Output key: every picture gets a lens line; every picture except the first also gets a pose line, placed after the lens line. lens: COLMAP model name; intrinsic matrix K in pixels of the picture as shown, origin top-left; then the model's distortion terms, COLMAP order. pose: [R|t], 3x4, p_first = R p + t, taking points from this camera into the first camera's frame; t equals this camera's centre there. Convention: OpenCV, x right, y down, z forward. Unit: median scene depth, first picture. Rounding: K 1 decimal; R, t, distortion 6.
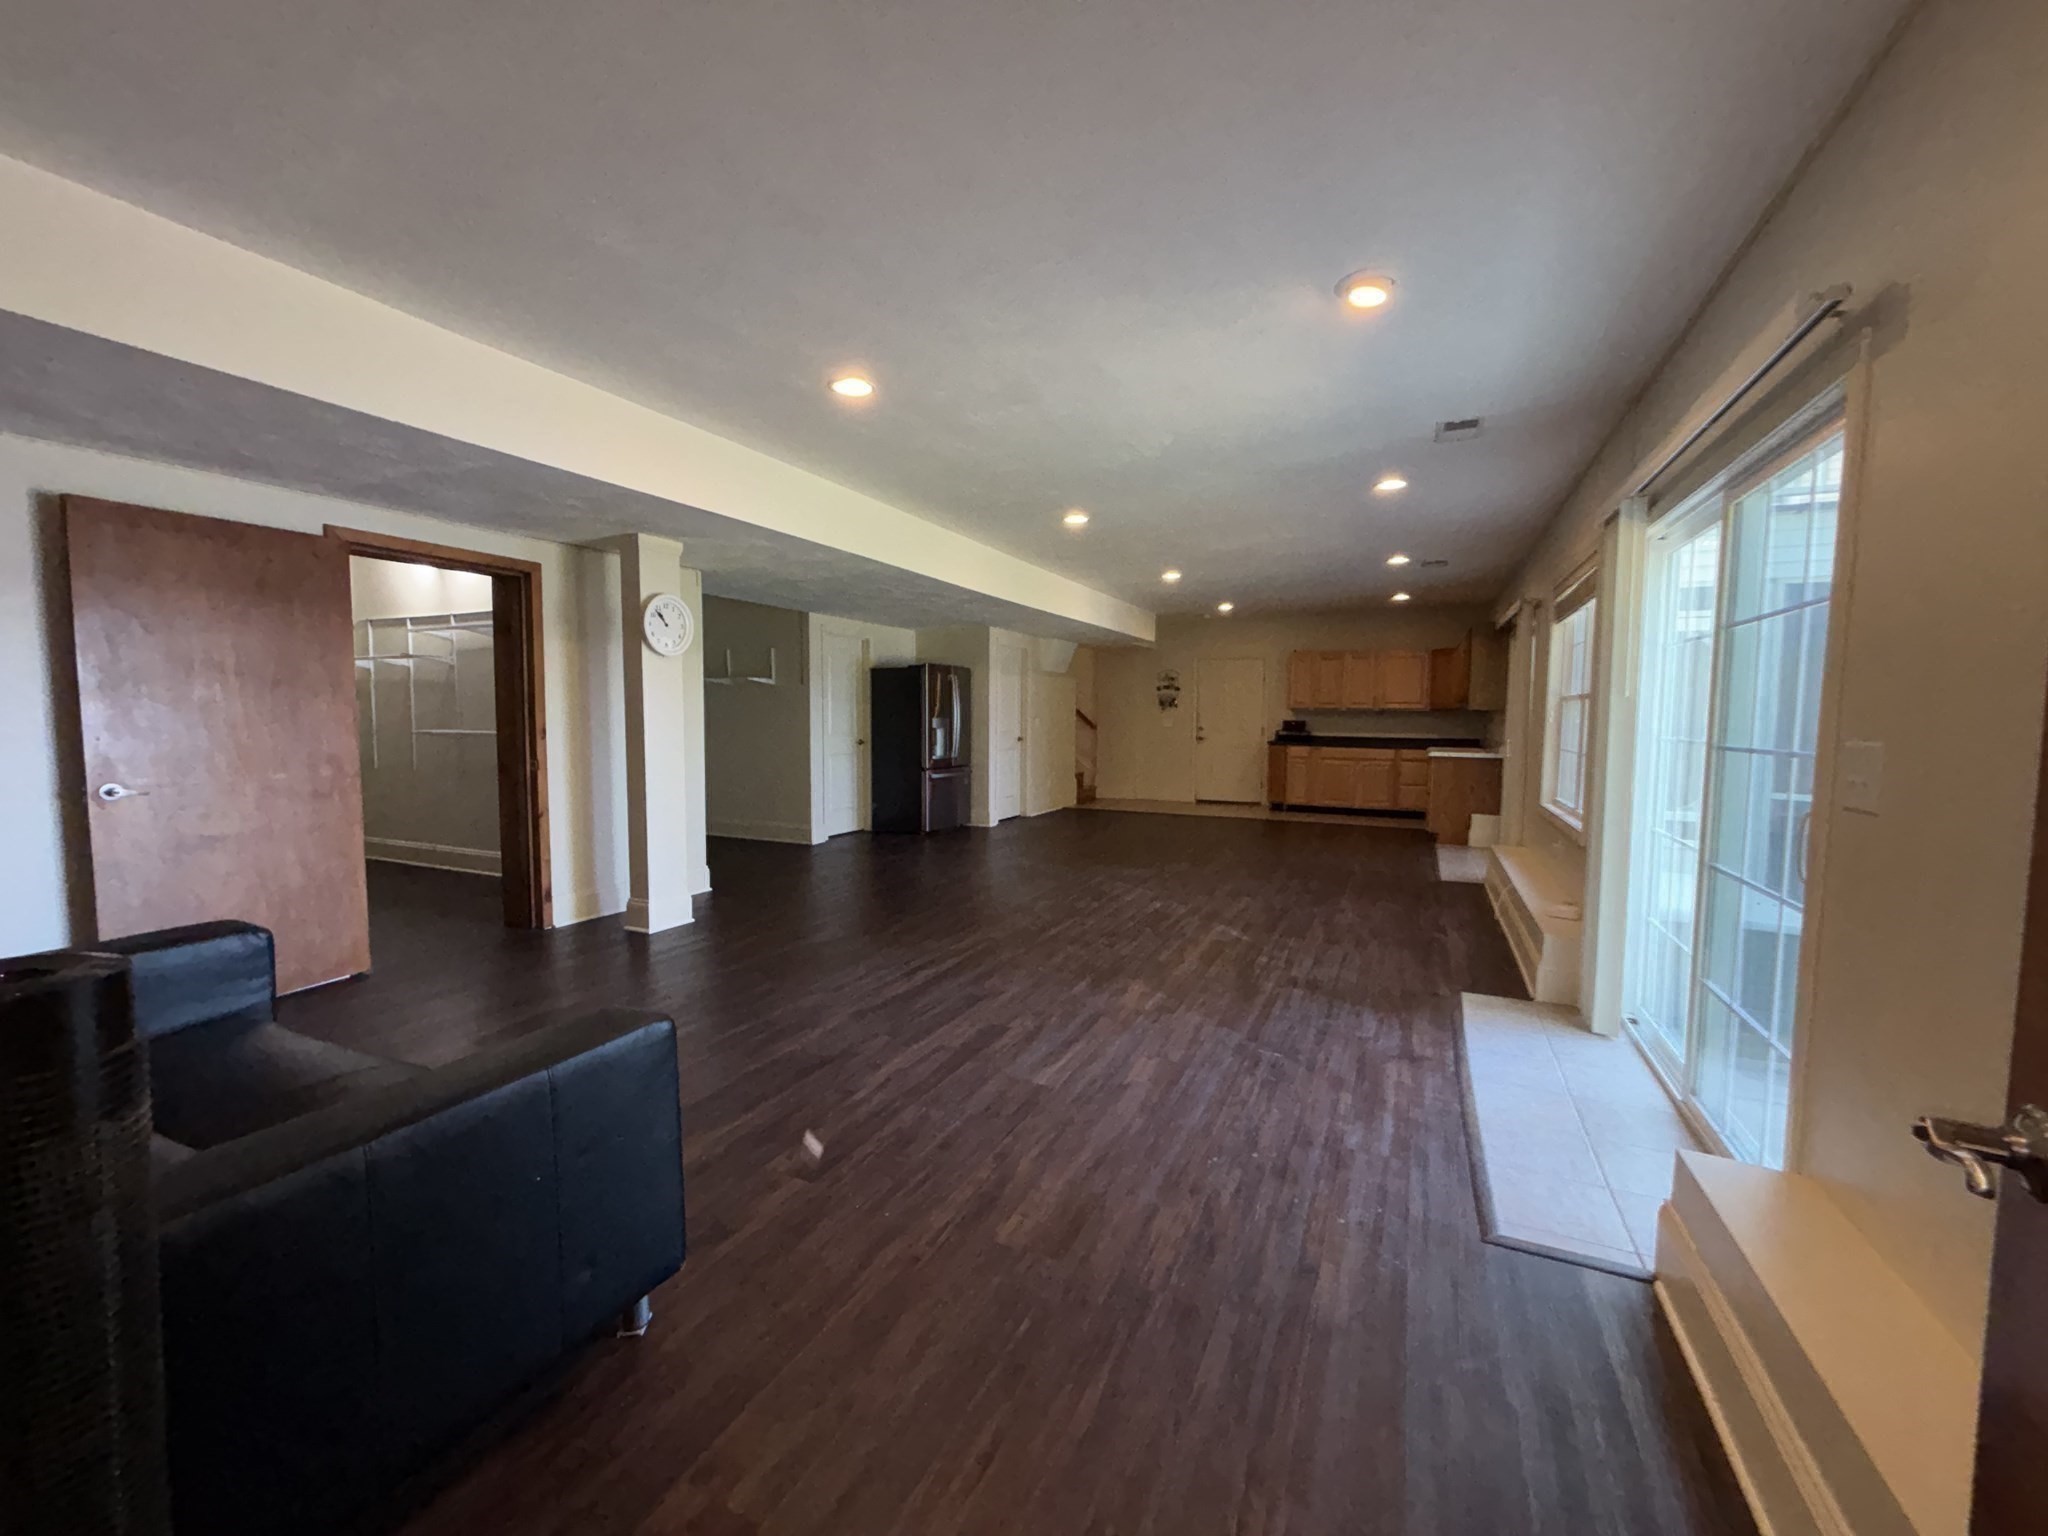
lens RADIAL K [[818.4, 0, 1024.0], [0, 818.4, 768.0], [0, 0, 1]] dist [0.000171, -0.000144]
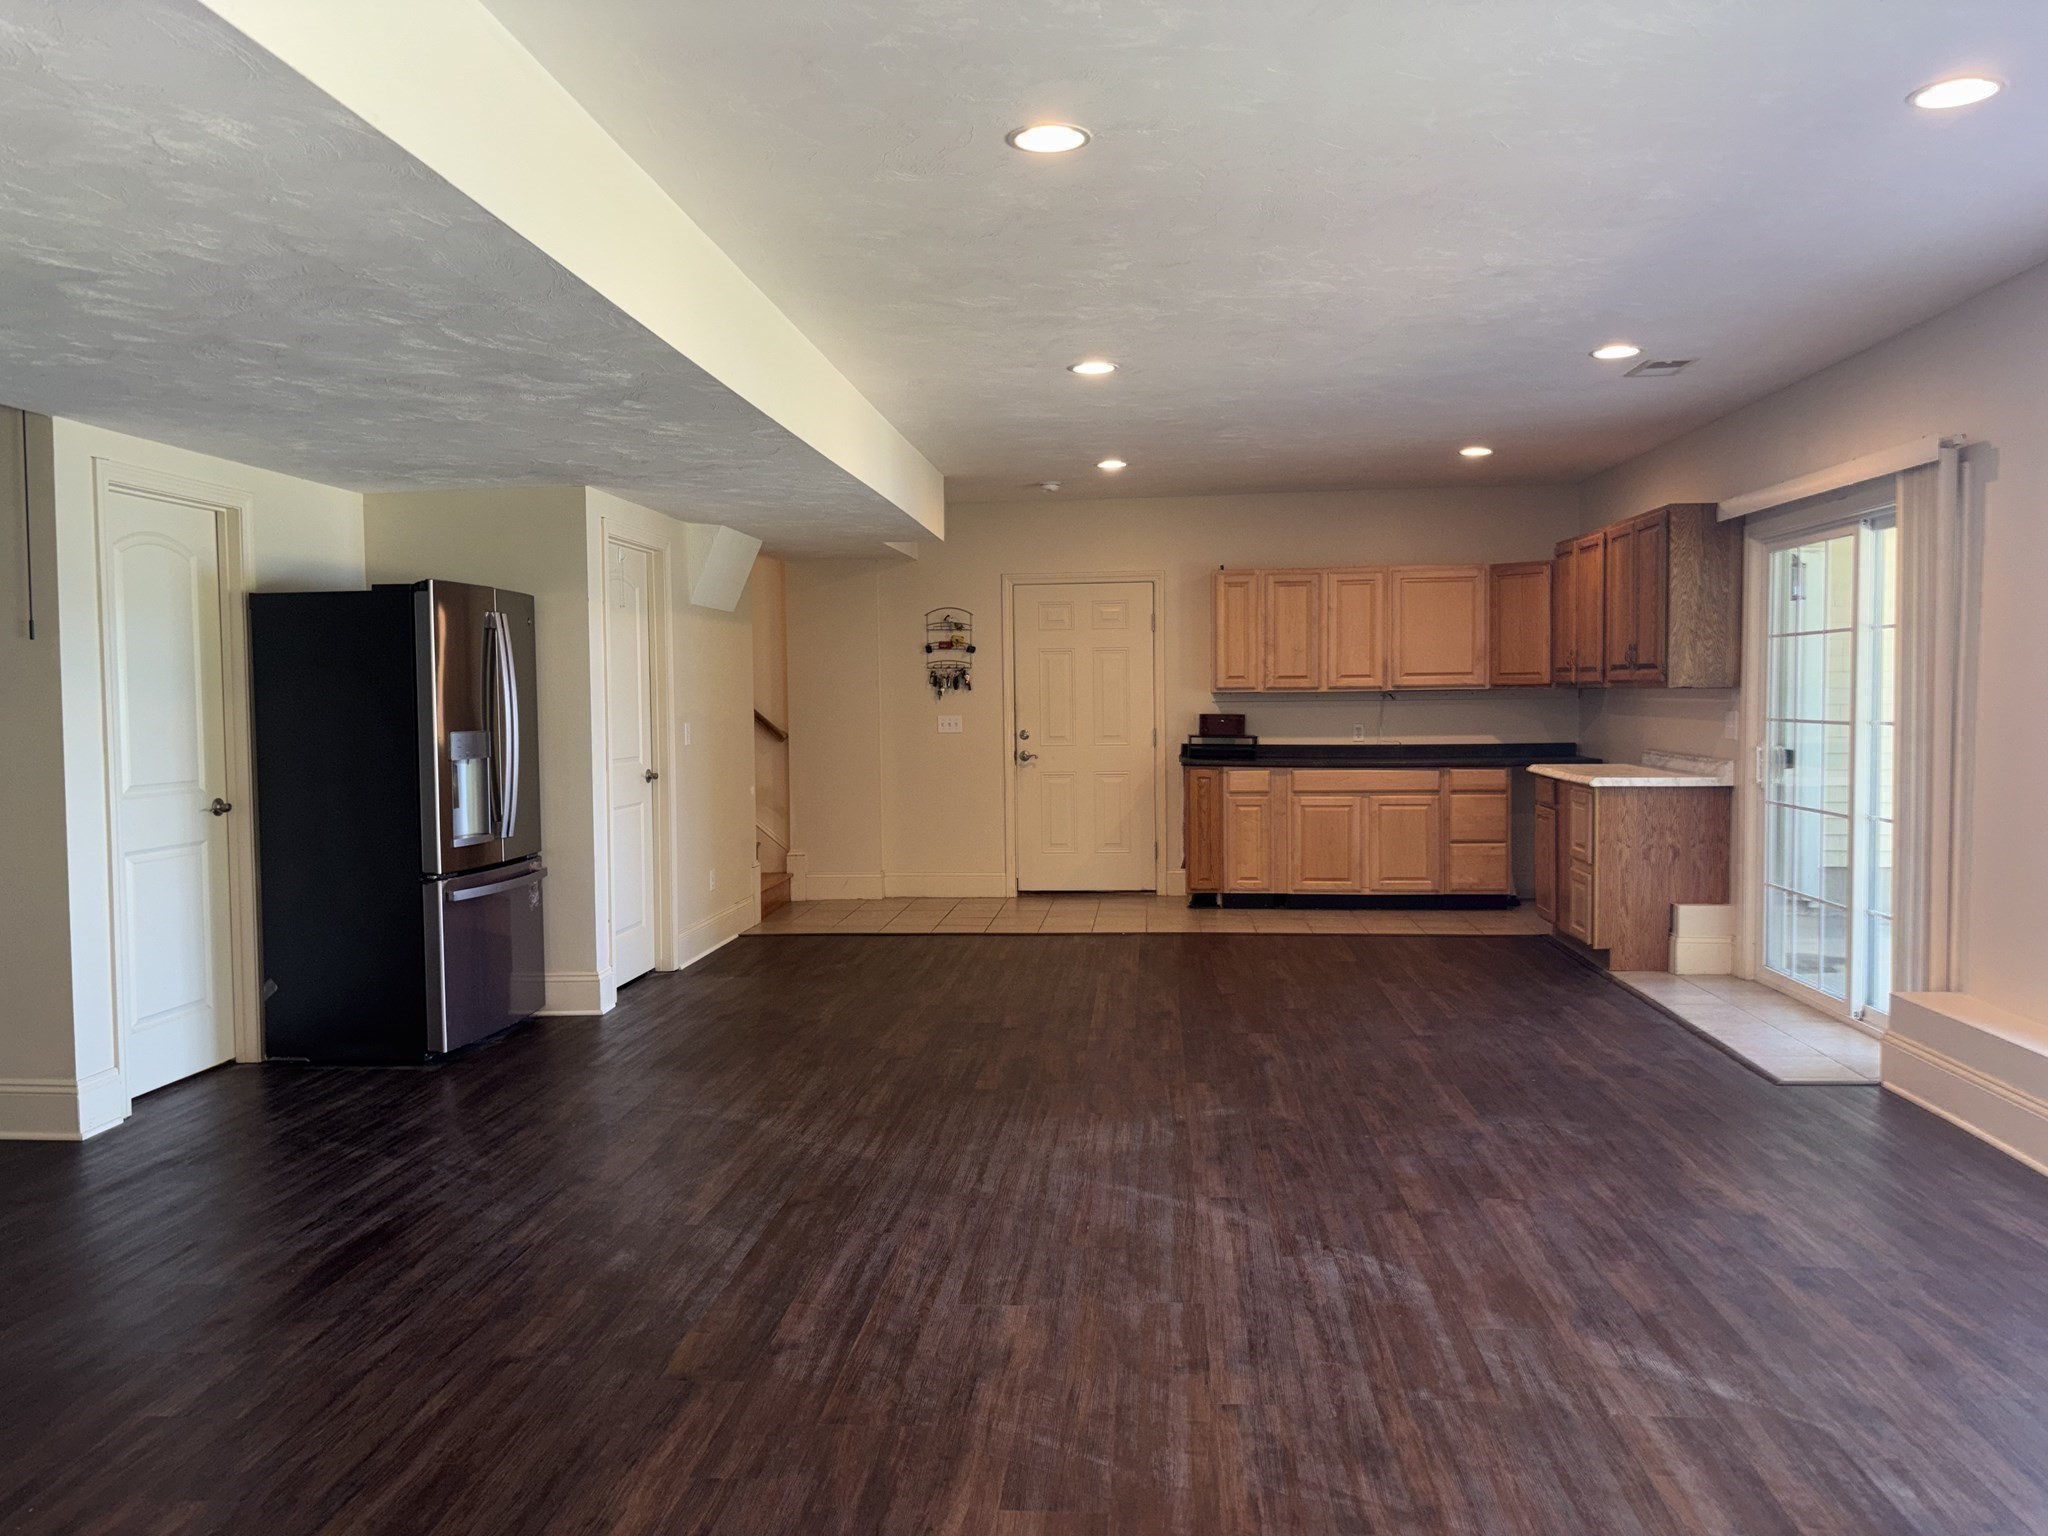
lens RADIAL K [[1515.2, 0, 1024.0], [0, 1515.2, 768.0], [0, 0, 1]] dist [0.000292, -0.006300]
pose [[0.933311, -0.034374, 0.357421, -0.099164], [0.041714, 0.999047, -0.012842, -0.022862], [-0.356639, 0.026895, 0.933855, 0.254555]]
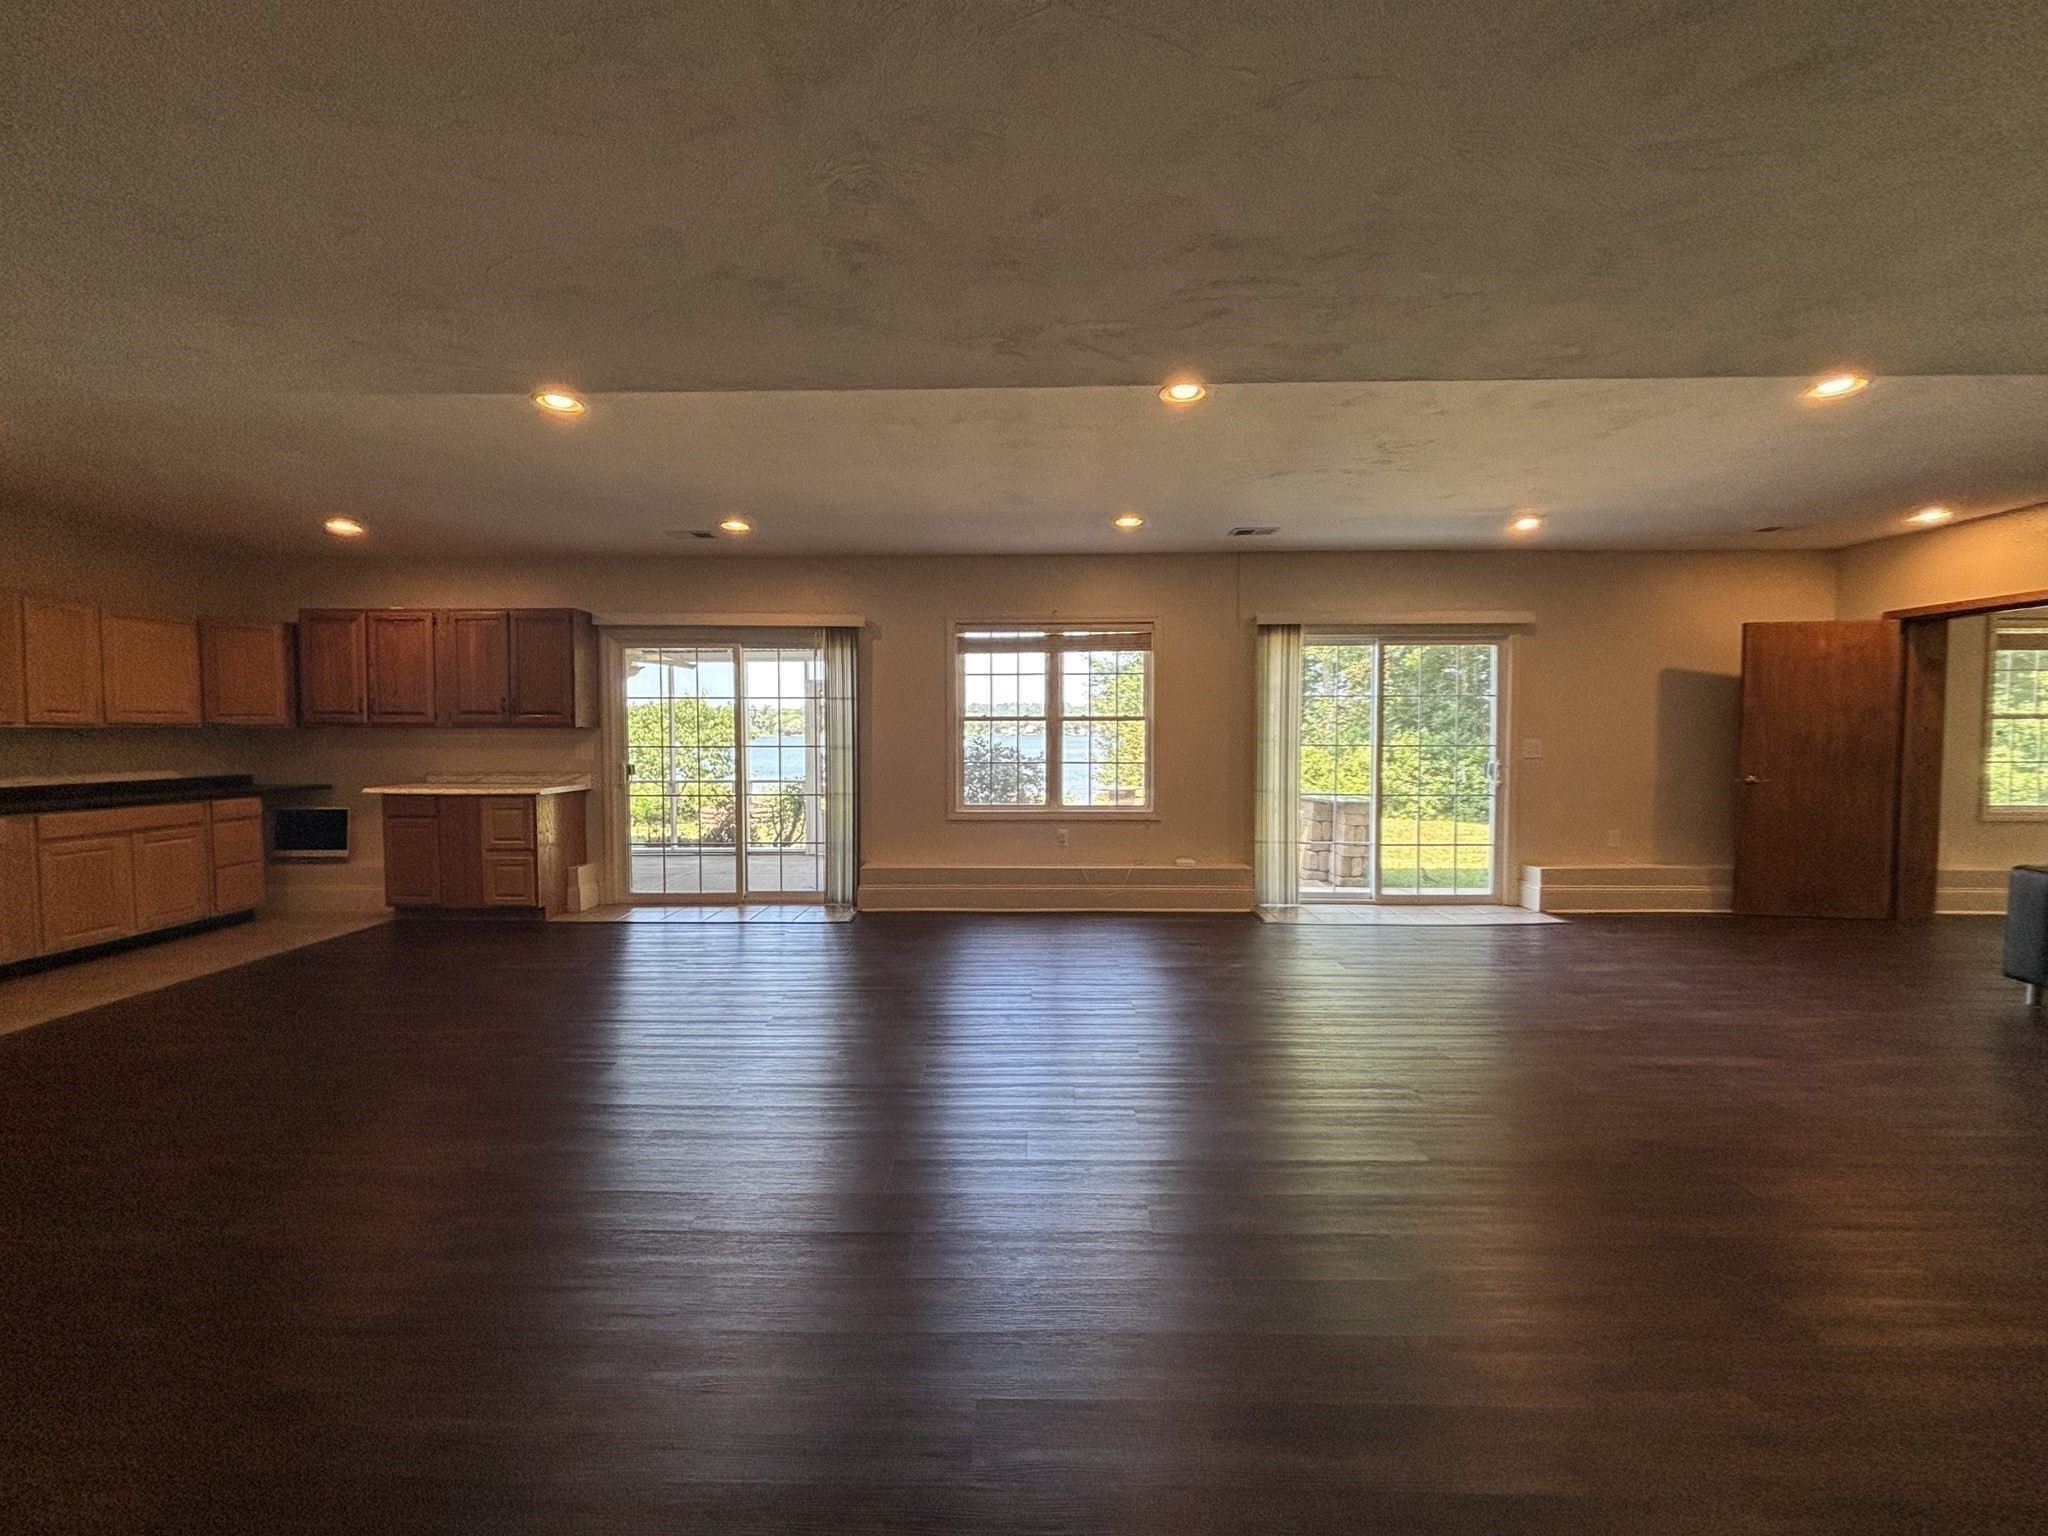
lens RADIAL K [[818.4, 0, 1024.0], [0, 818.4, 768.0], [0, 0, 1]] dist [0.000171, -0.000144]
pose [[-0.400369, -0.041219, 0.915426, -0.233582], [0.065208, 0.995174, 0.073330, -0.049658], [-0.914031, 0.089052, -0.395749, 0.741948]]
